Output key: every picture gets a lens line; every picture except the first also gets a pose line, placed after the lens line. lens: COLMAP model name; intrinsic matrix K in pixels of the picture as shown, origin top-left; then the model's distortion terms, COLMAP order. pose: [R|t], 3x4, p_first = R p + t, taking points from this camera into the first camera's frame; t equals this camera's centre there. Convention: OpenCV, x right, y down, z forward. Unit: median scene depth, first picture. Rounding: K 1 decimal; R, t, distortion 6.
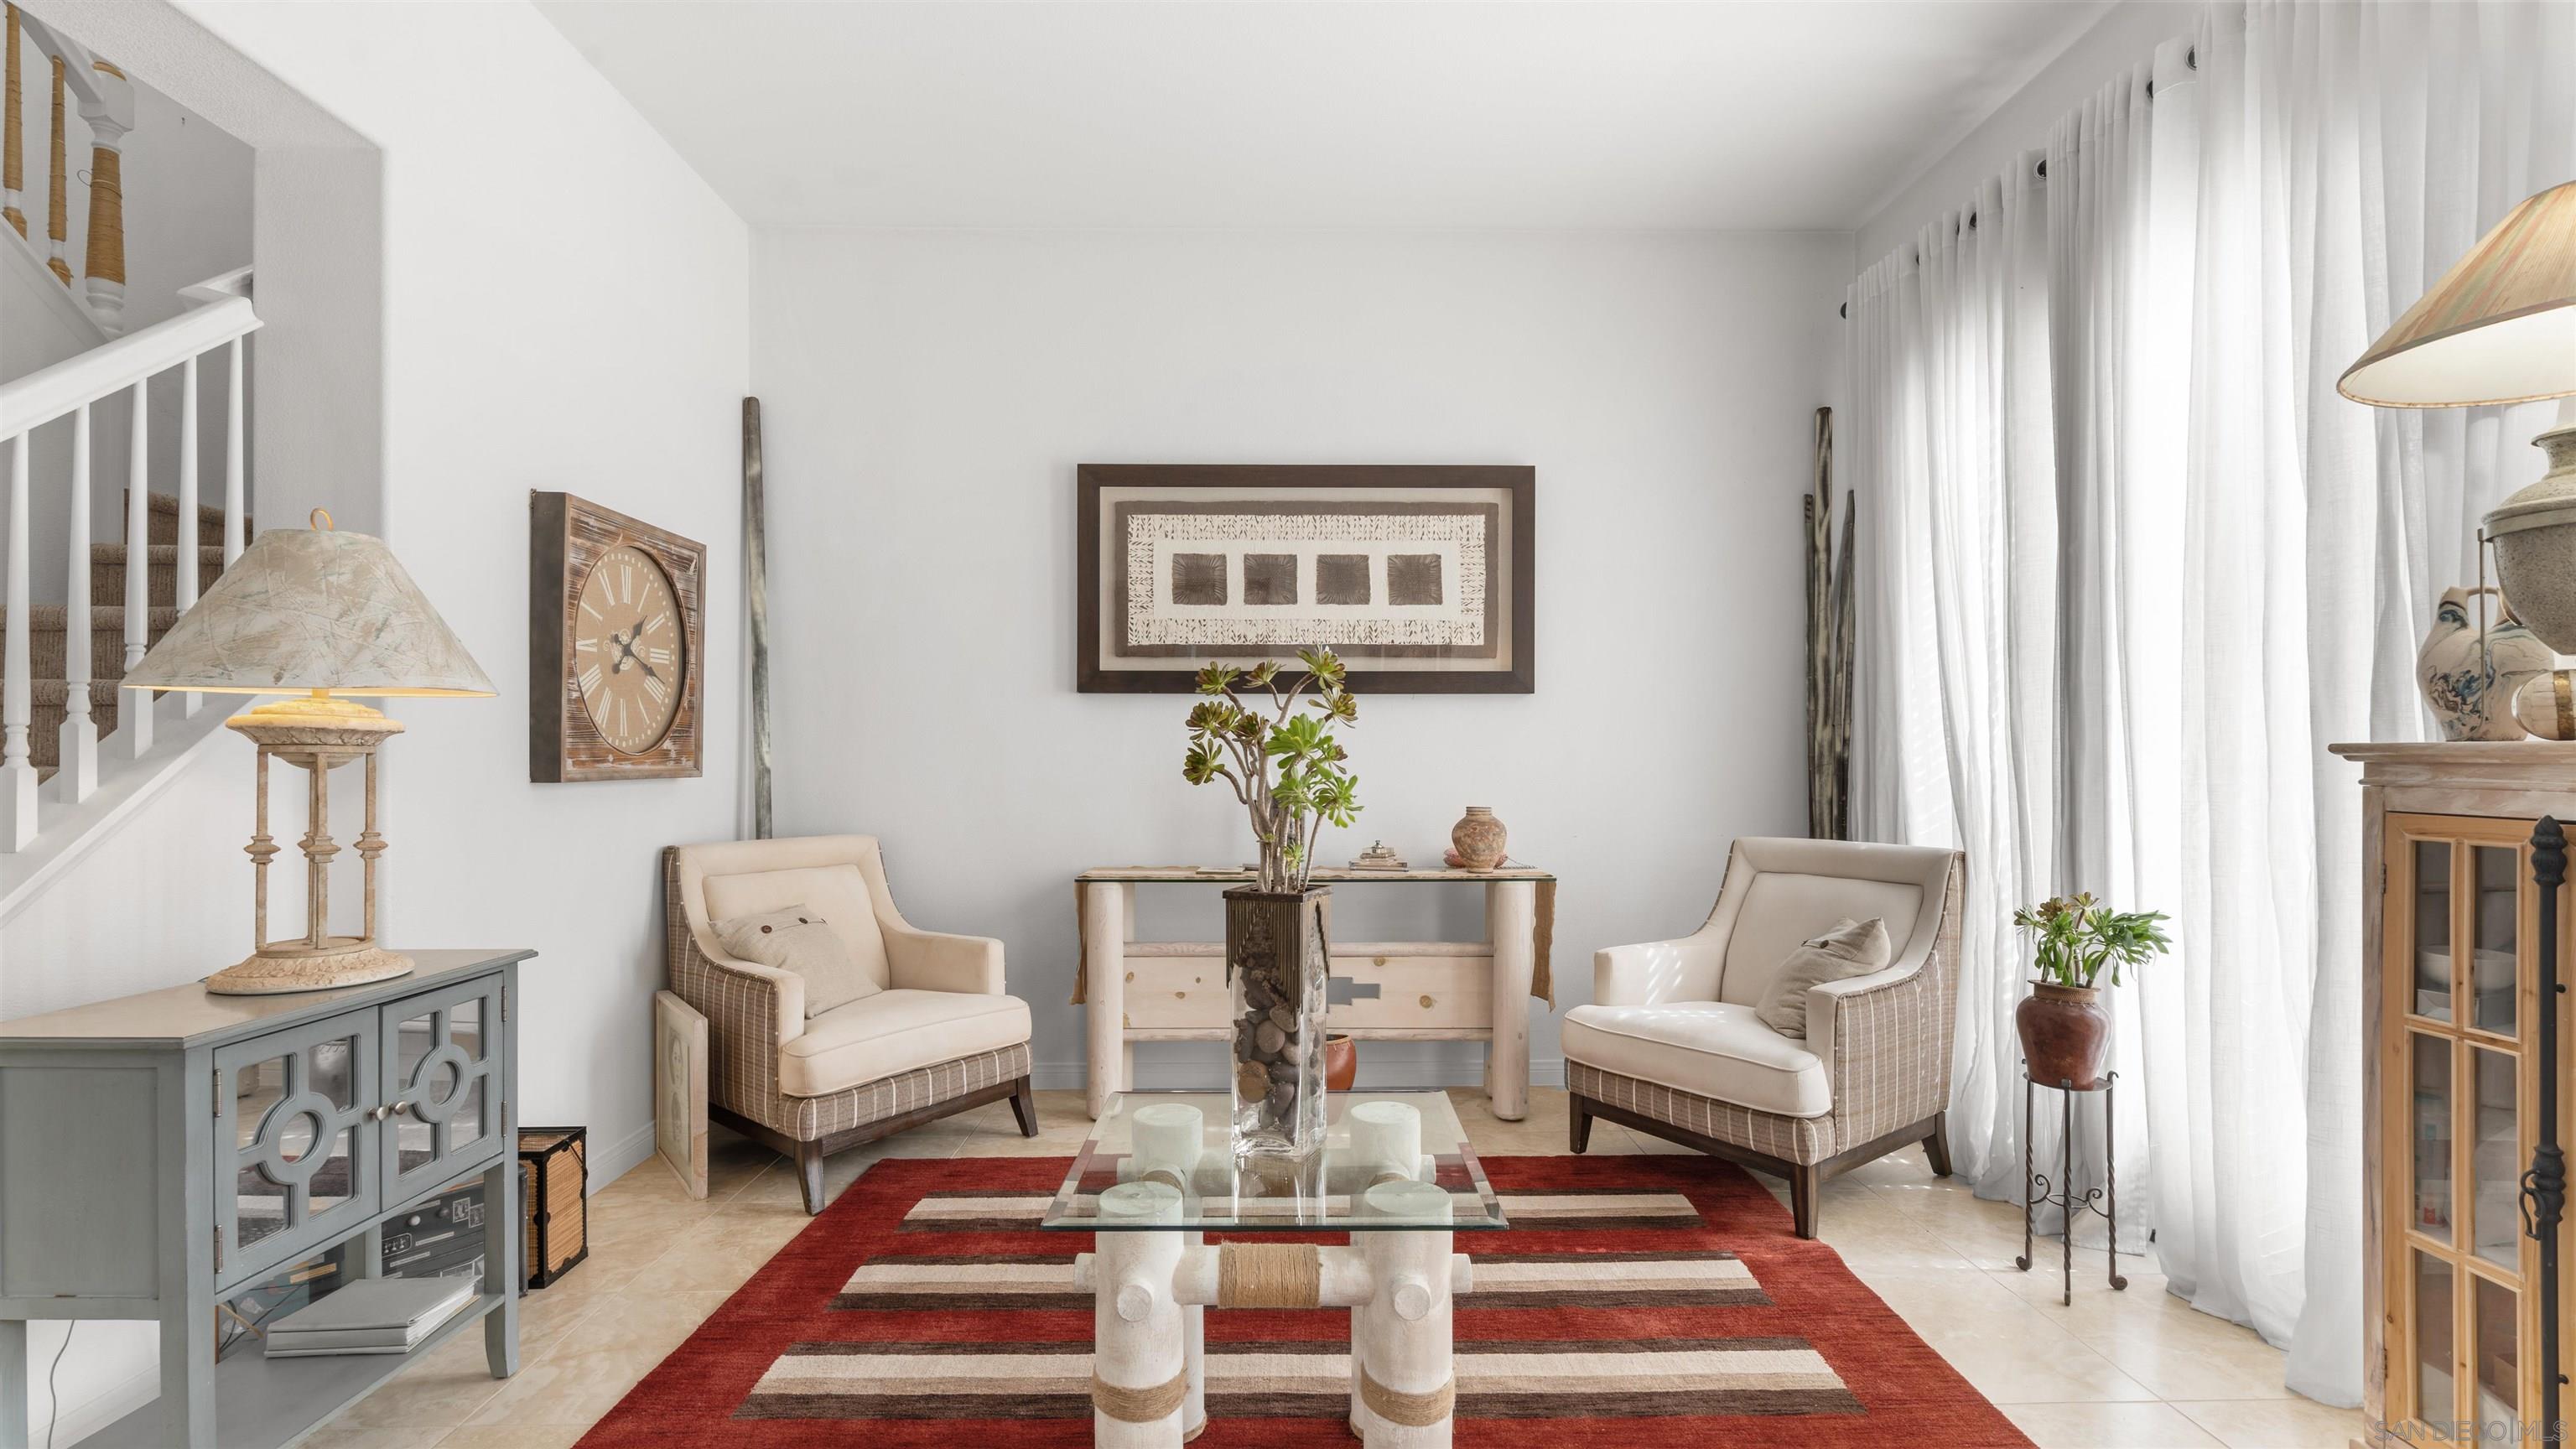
lens RADIAL K [[1155.8, 0, 1300.1], [0, 1155.8, 733.6], [0, 0, 1]] dist [-0.007333, 0.001266]
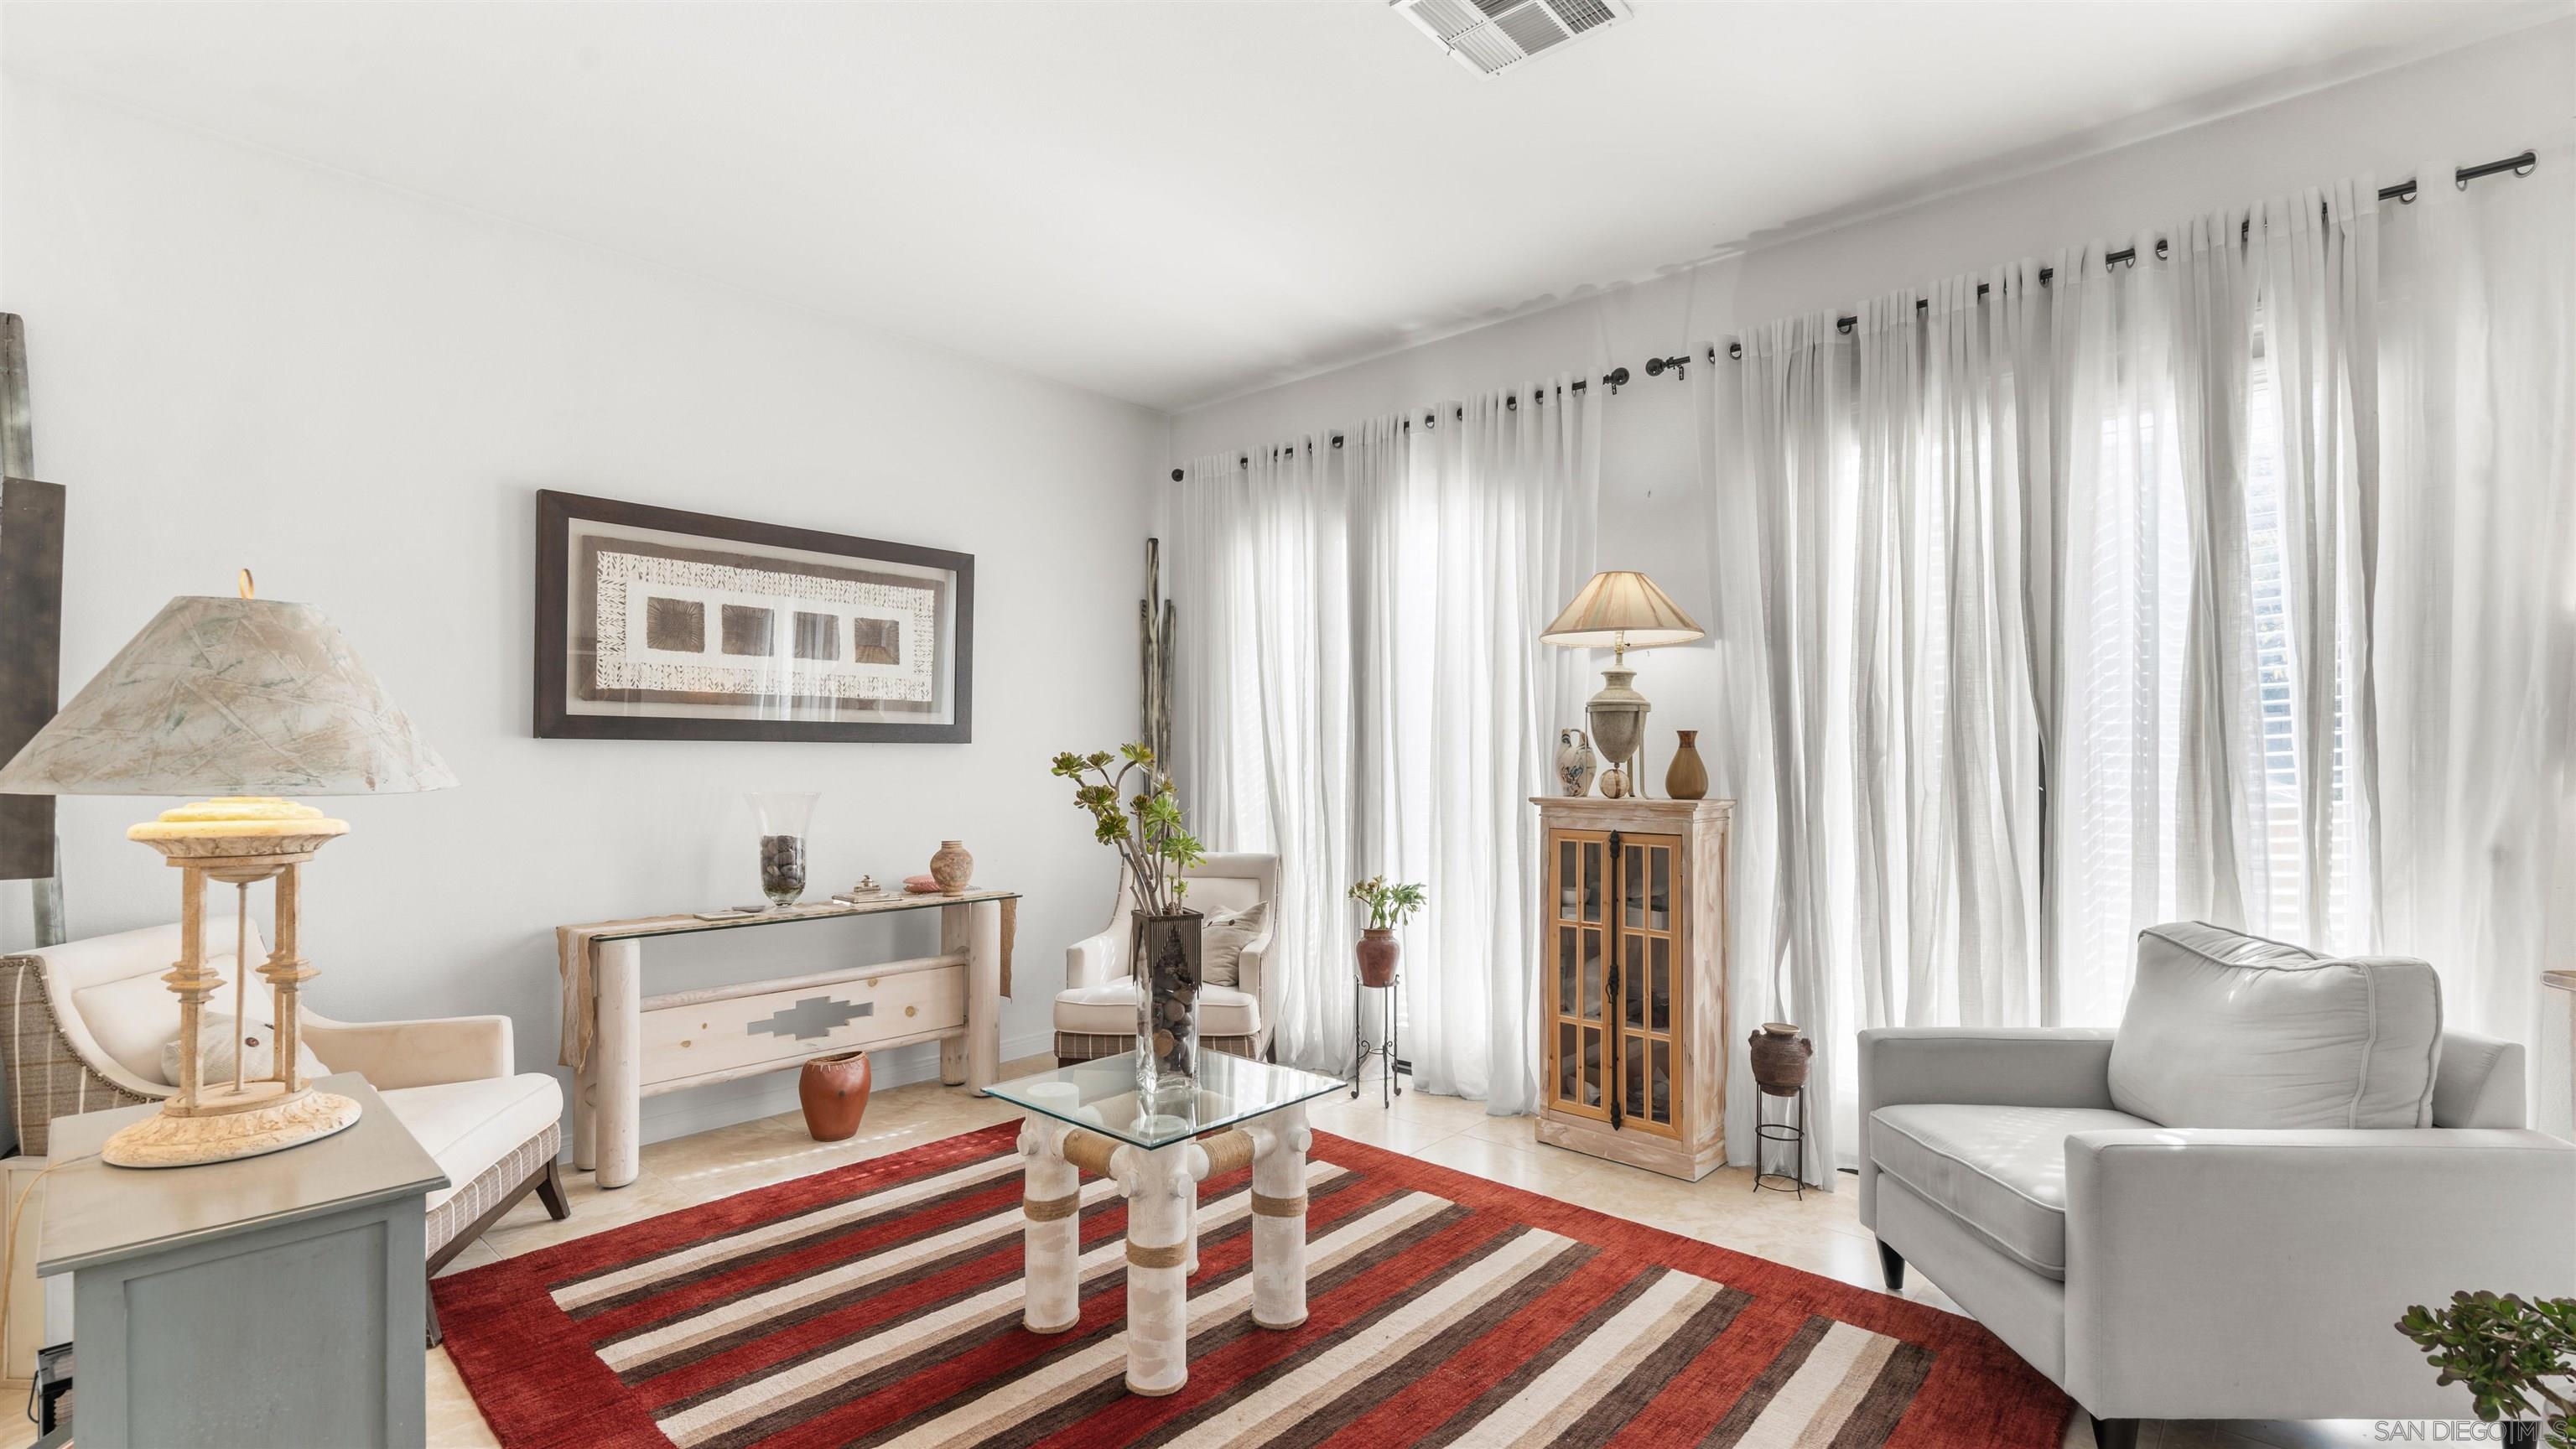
lens RADIAL K [[1155.8, 0, 1295.6], [0, 1155.8, 723.9], [0, 0, 1]] dist [-0.007333, 0.001266]
pose [[0.672166, 0.023315, 0.740033, -0.500761], [-0.014496, 0.999727, -0.018330, -0.041435], [-0.740258, 0.001593, 0.672321, -0.064880]]
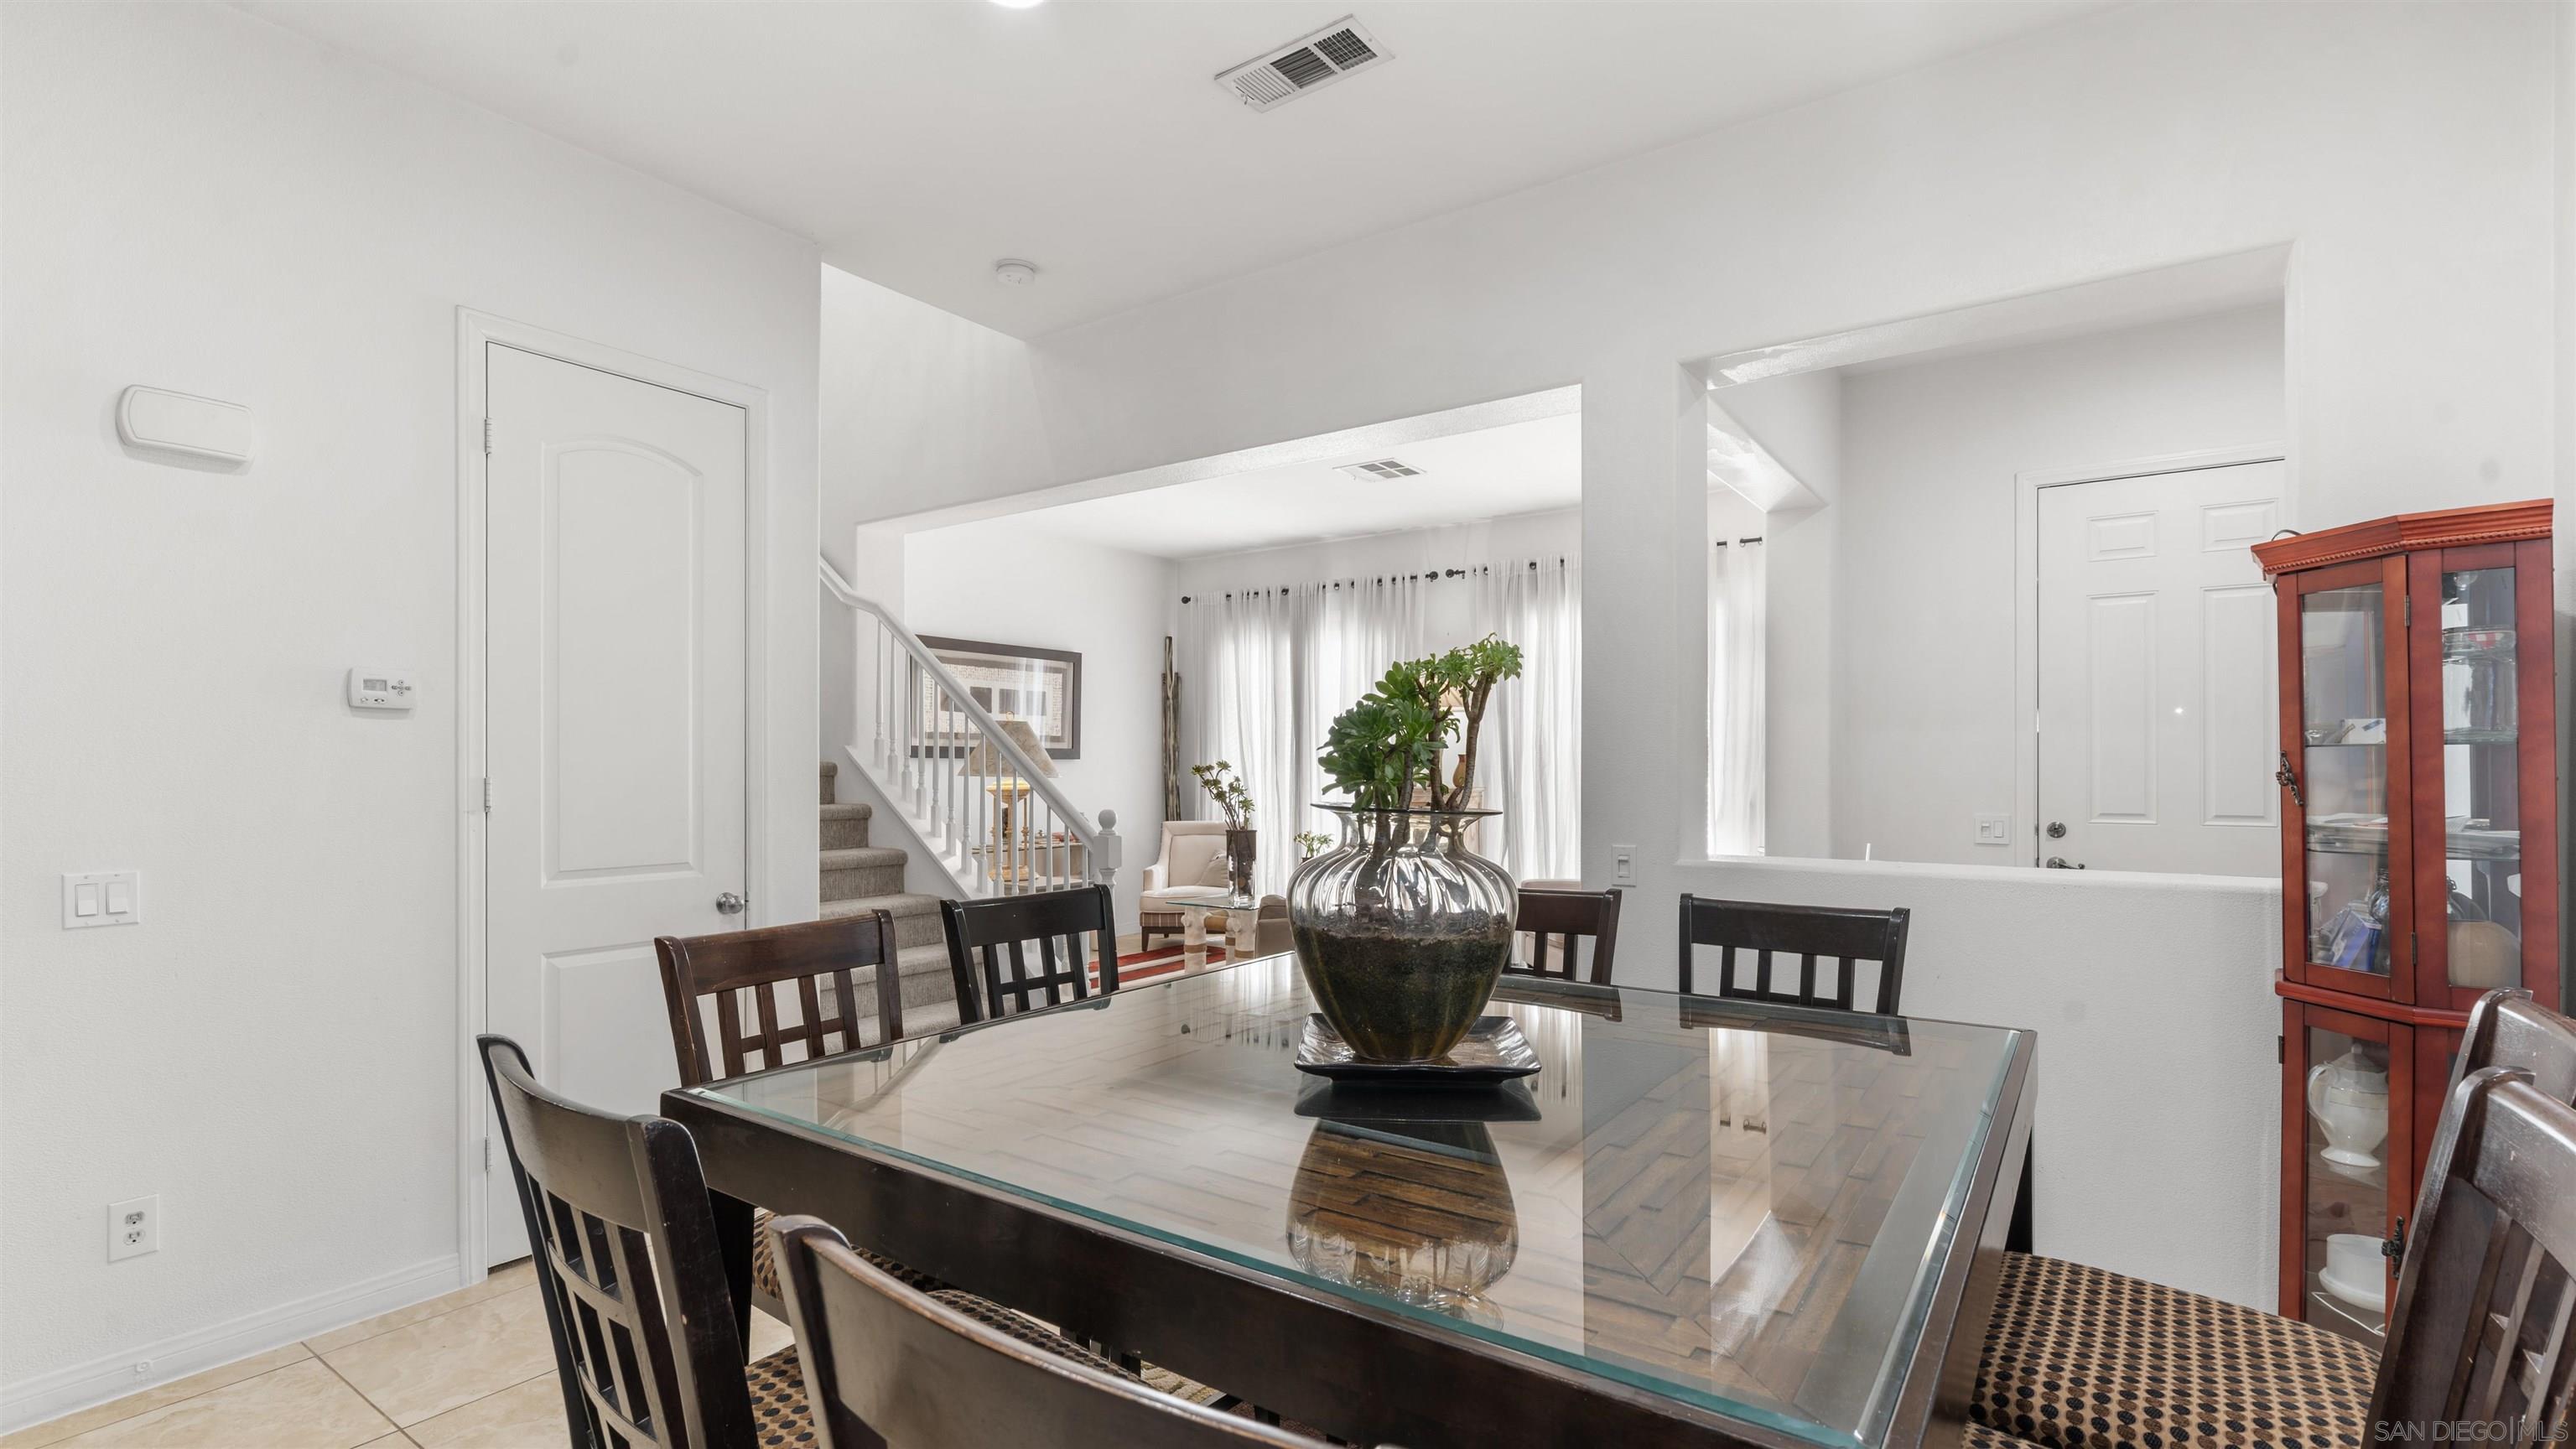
lens RADIAL K [[1155.8, 0, 1288.5], [0, 1155.8, 751.5], [0, 0, 1]] dist [-0.007333, 0.001266]
pose [[0.593242, 0.011430, 0.804943, -1.405721], [-0.014504, 0.999889, -0.003509, -0.051373], [-0.804894, -0.009593, 0.593341, -0.634011]]
